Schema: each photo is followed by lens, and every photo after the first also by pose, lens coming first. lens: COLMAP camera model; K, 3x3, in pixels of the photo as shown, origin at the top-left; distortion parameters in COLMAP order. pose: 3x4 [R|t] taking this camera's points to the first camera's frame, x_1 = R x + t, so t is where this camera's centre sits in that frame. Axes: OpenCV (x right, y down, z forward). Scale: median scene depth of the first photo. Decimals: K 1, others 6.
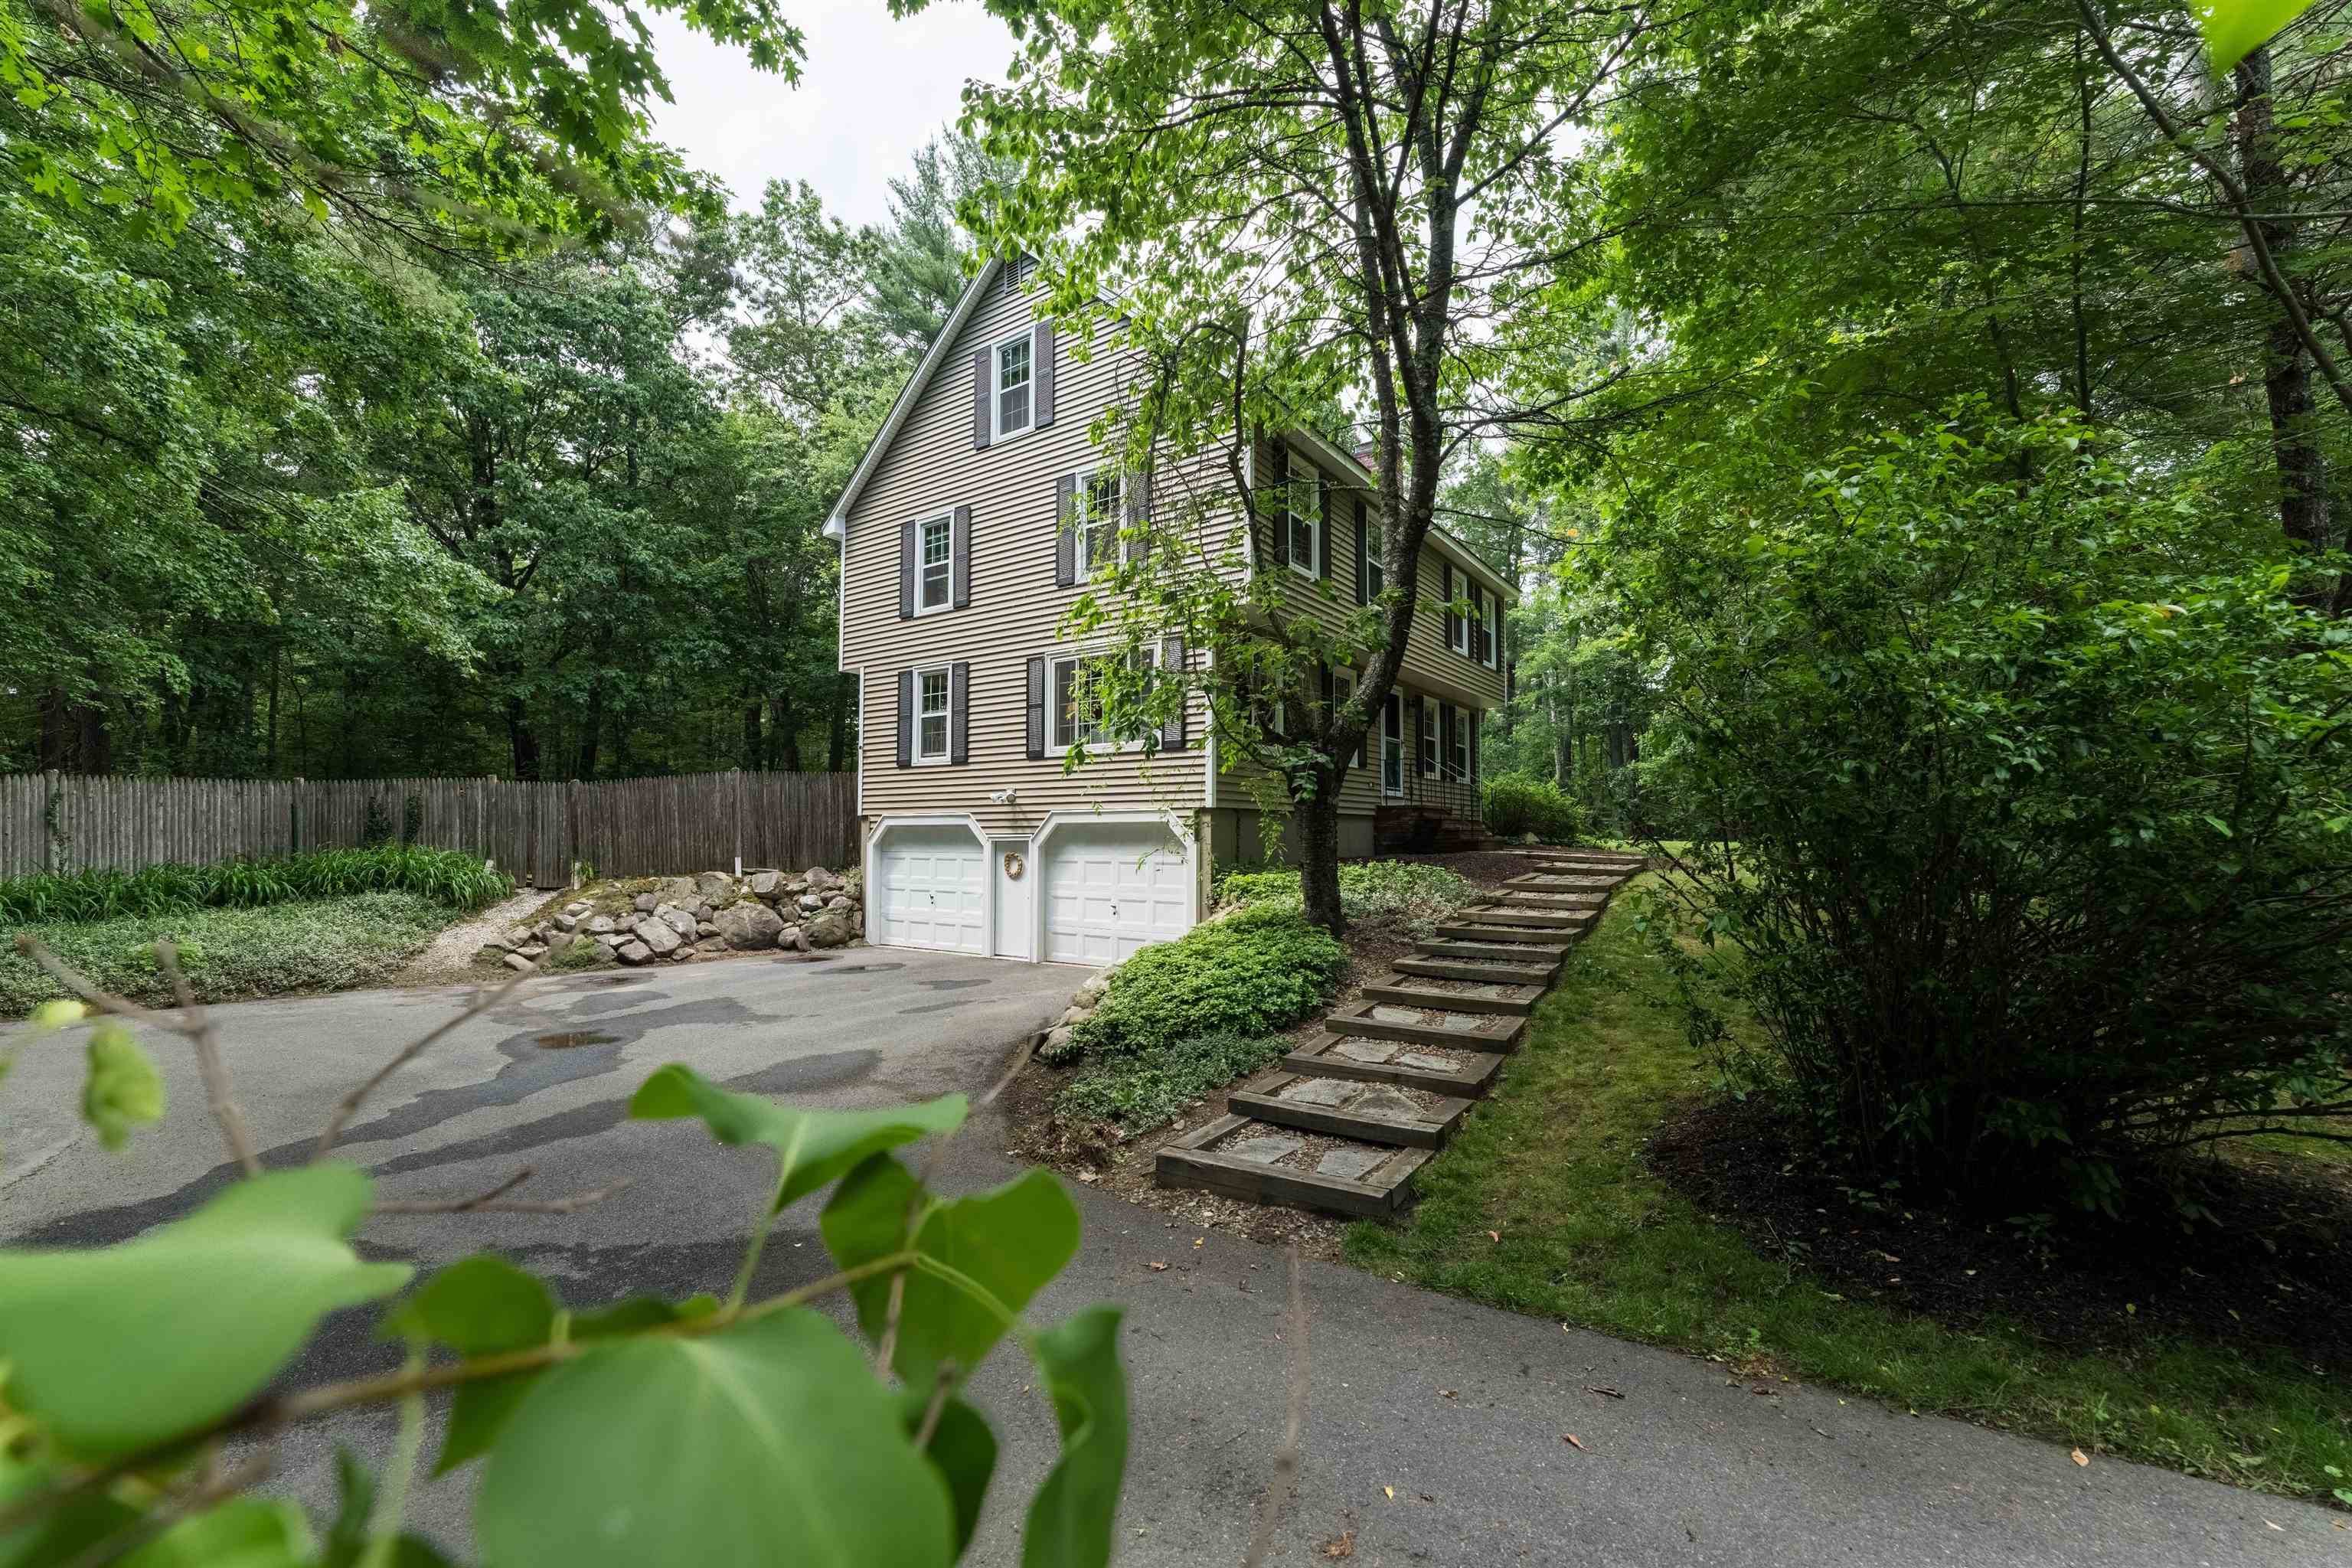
lens RADIAL K [[964.2, 0, 1176.0], [0, 964.2, 784.0], [0, 0, 1]] dist [0.000867, 0.000030]
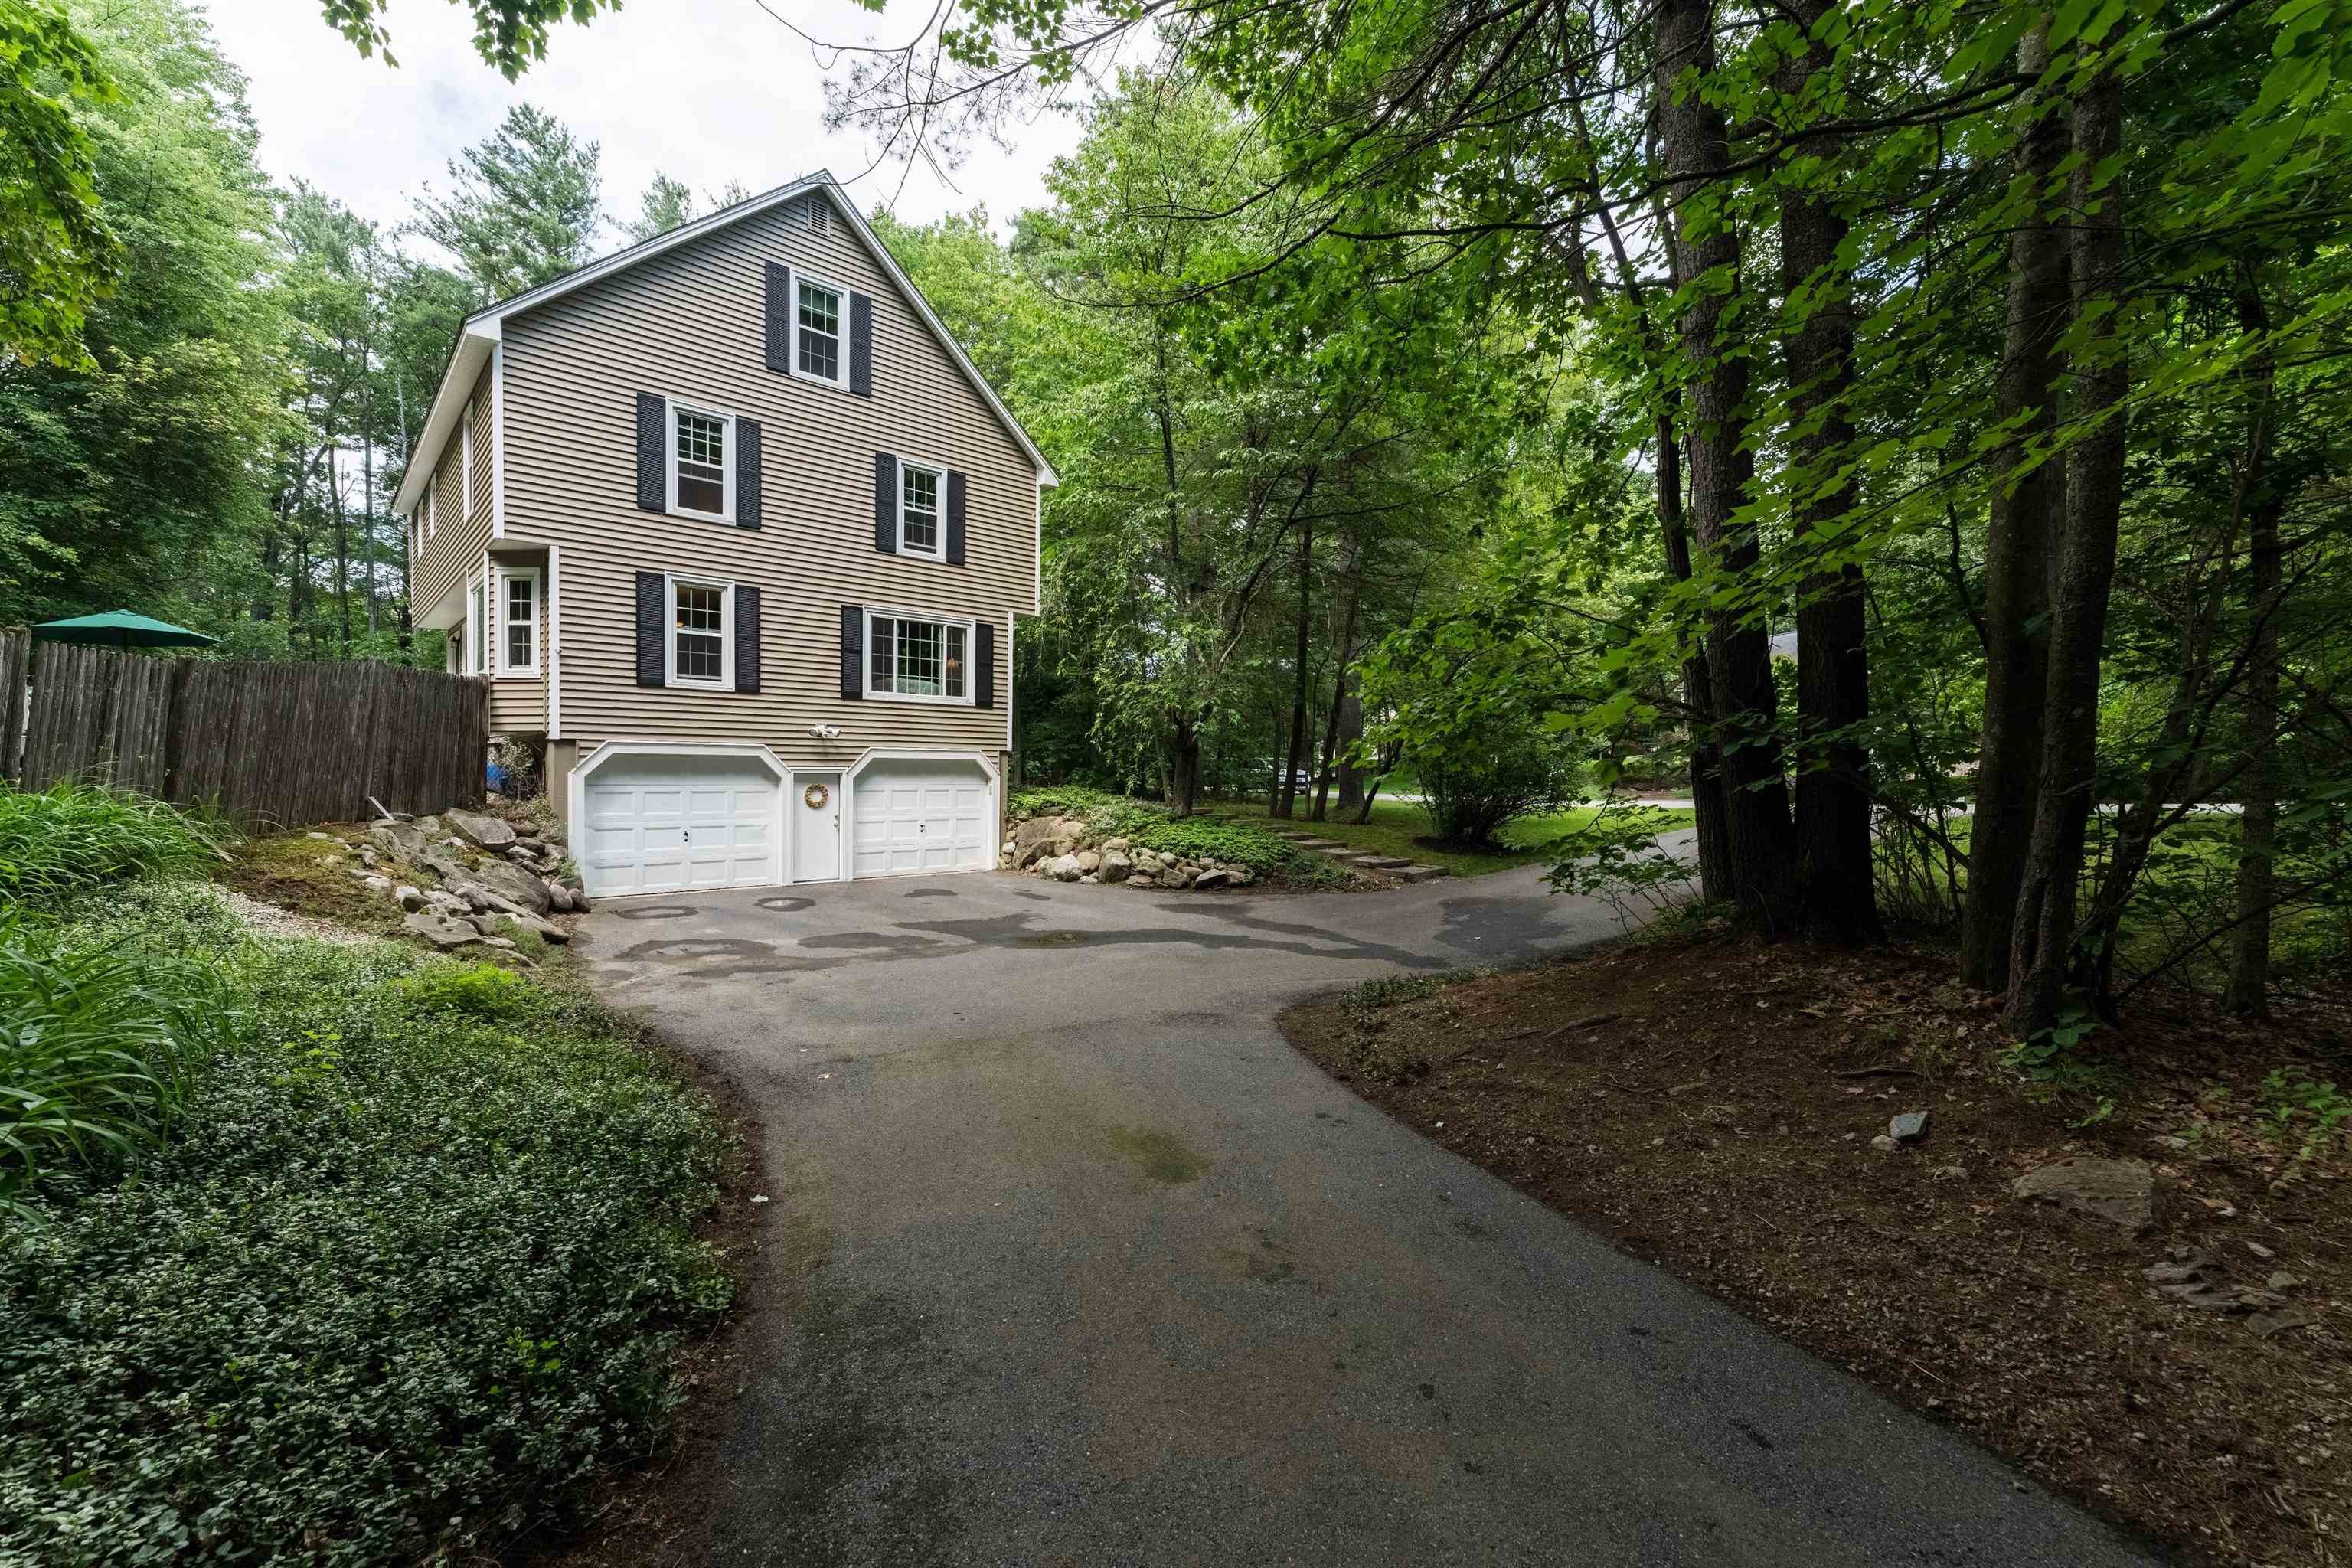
lens RADIAL K [[964.2, 0, 1176.0], [0, 964.2, 784.0], [0, 0, 1]] dist [0.000867, 0.000030]
pose [[0.189074, -0.007590, 0.981934, -1.113635], [-0.060460, 0.997983, 0.019356, 0.026555], [-0.980100, -0.063028, 0.188233, 0.404246]]
